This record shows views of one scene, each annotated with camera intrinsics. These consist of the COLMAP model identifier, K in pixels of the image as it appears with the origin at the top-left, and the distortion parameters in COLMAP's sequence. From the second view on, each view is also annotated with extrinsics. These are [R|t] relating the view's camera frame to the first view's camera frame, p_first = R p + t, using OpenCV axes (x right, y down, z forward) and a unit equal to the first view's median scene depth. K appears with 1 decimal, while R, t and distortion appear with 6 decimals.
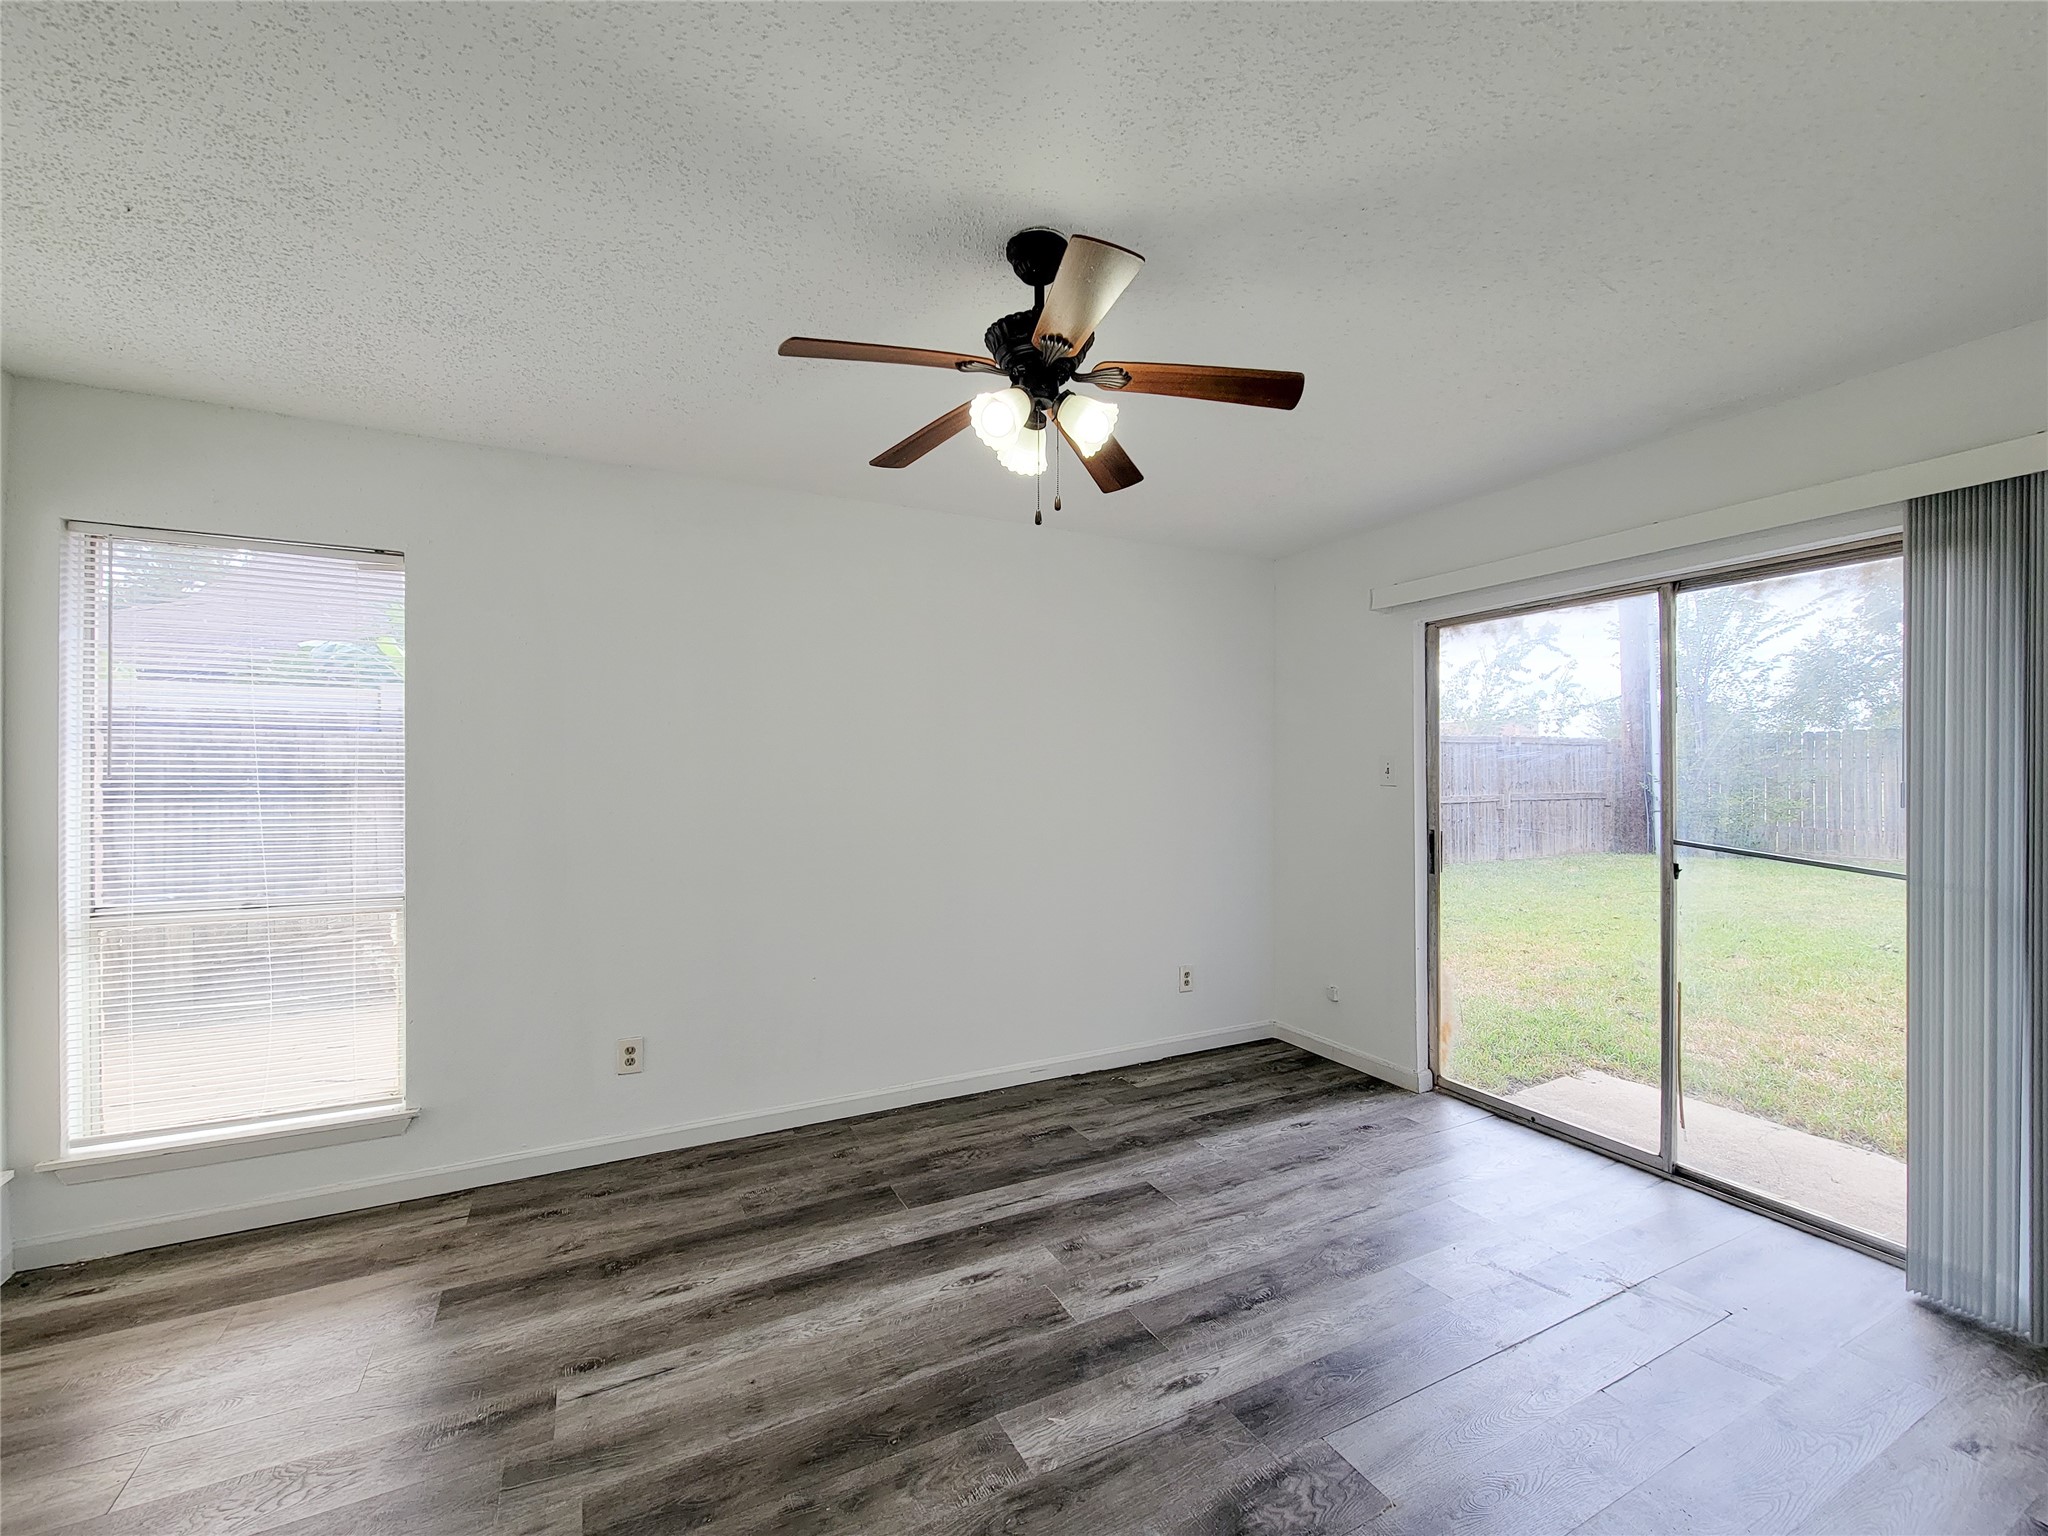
lens RADIAL K [[852.3, 0, 1019.0], [0, 852.3, 761.0], [0, 0, 1]] dist [-0.000340, -0.000650]
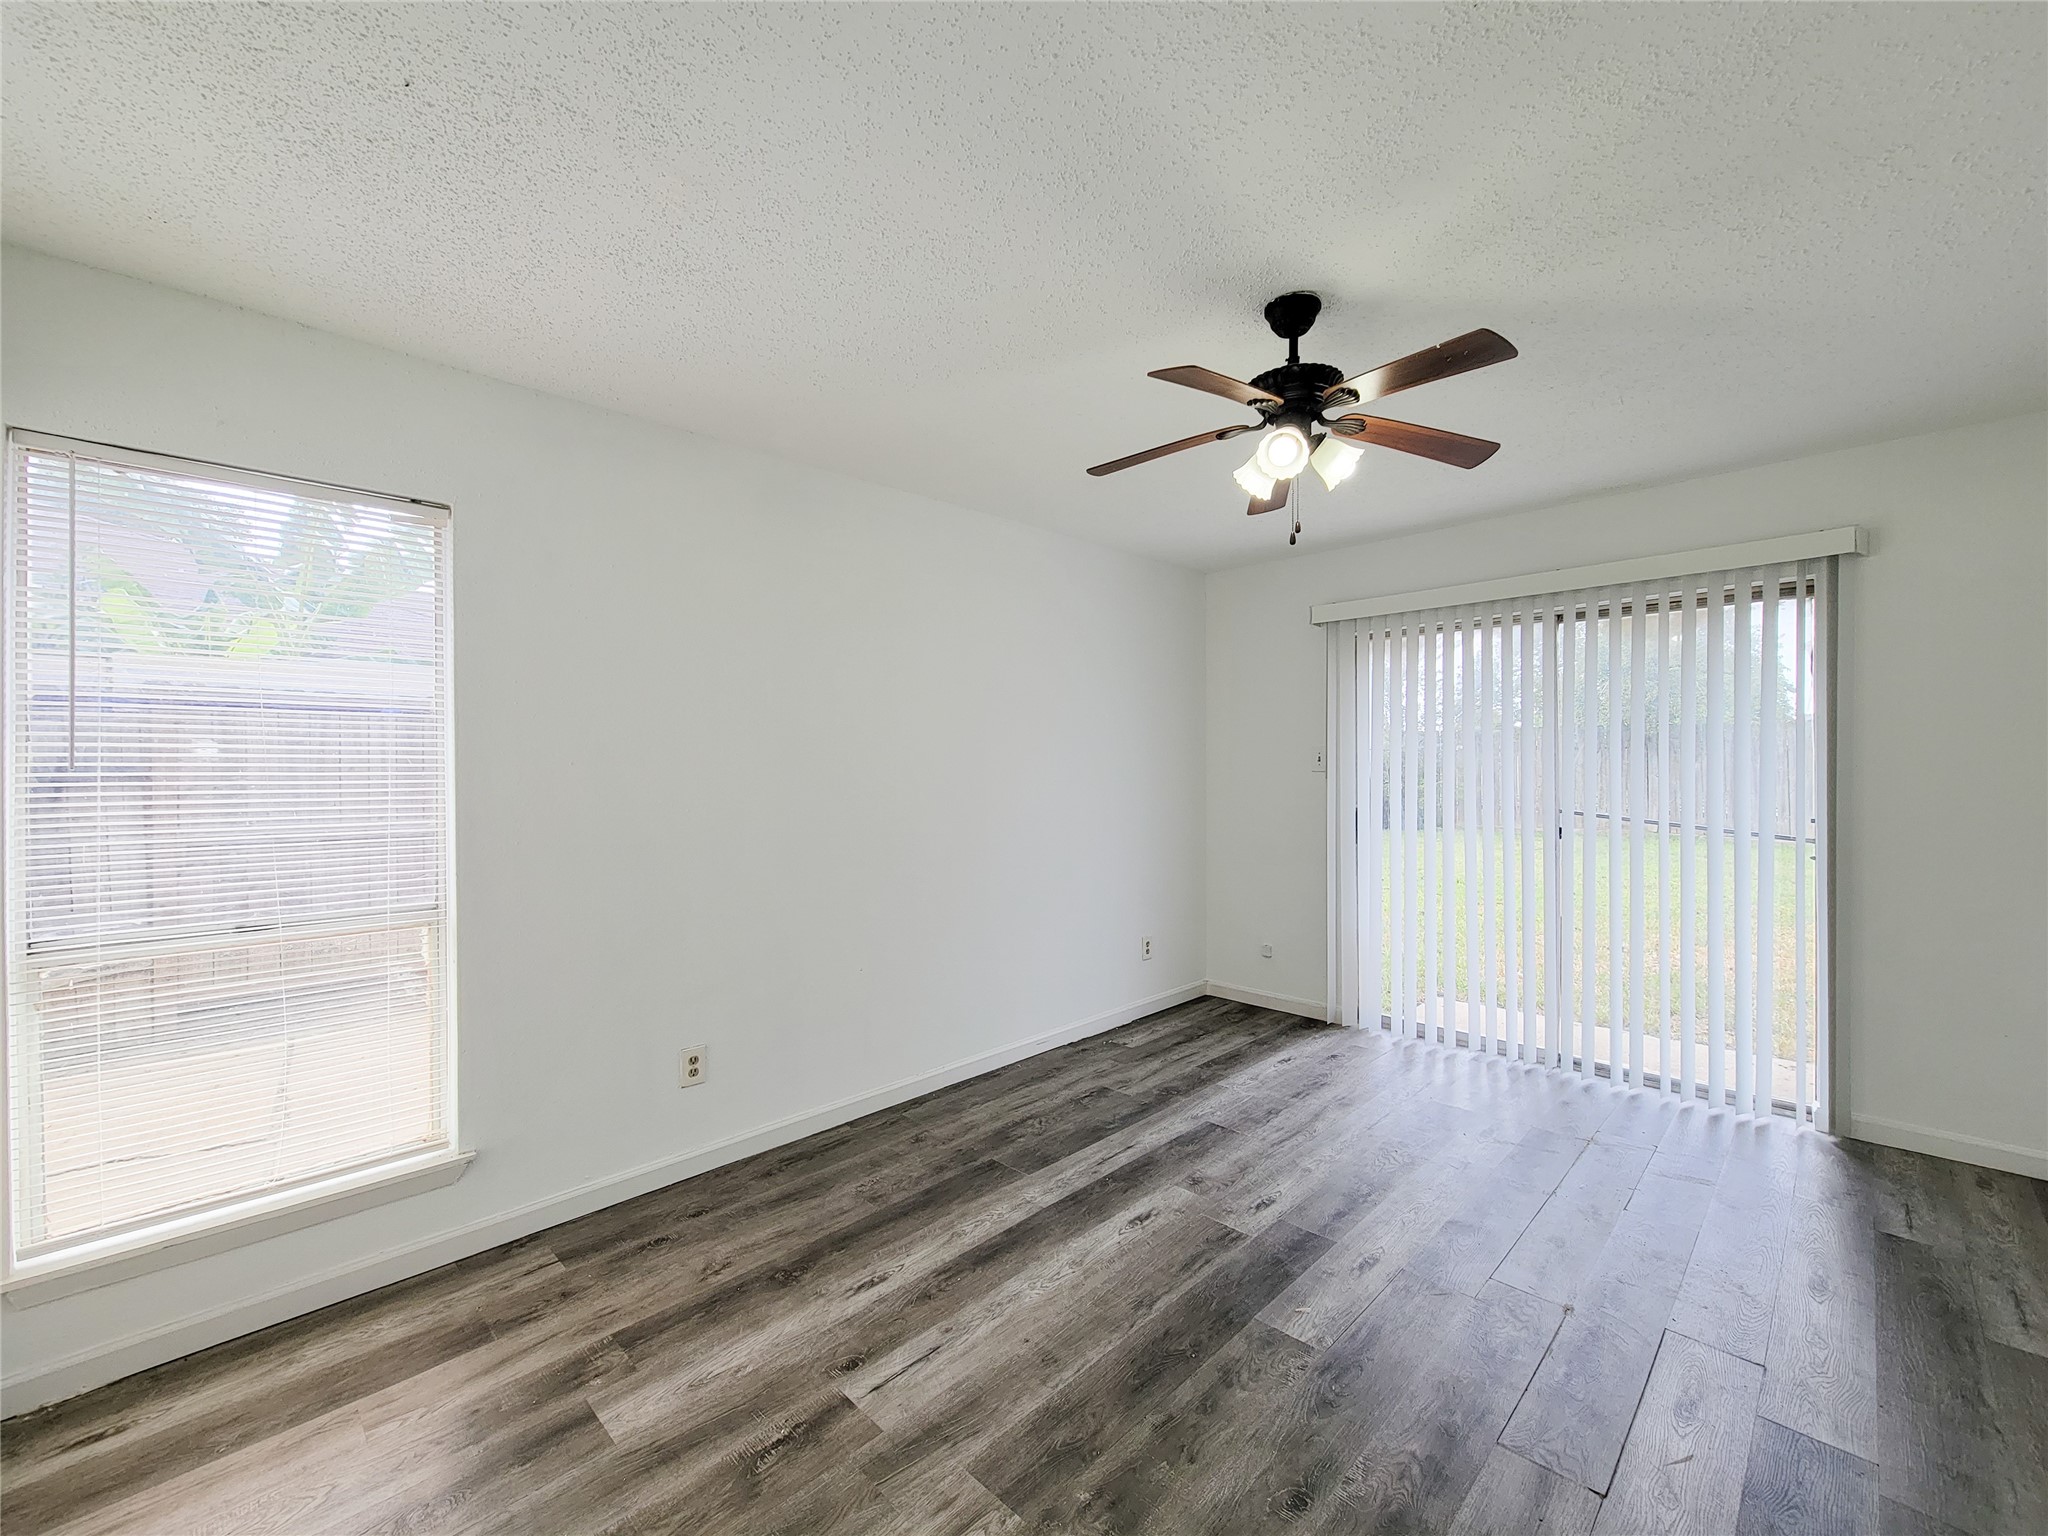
lens RADIAL K [[841.3, 0, 1047.2], [0, 841.3, 756.9], [0, 0, 1]] dist [-0.000785, -0.000421]
pose [[0.949579, -0.002407, 0.313518, -0.413090], [0.001045, 0.999989, 0.004513, 0.005023], [-0.313525, -0.003958, 0.949572, 0.009346]]
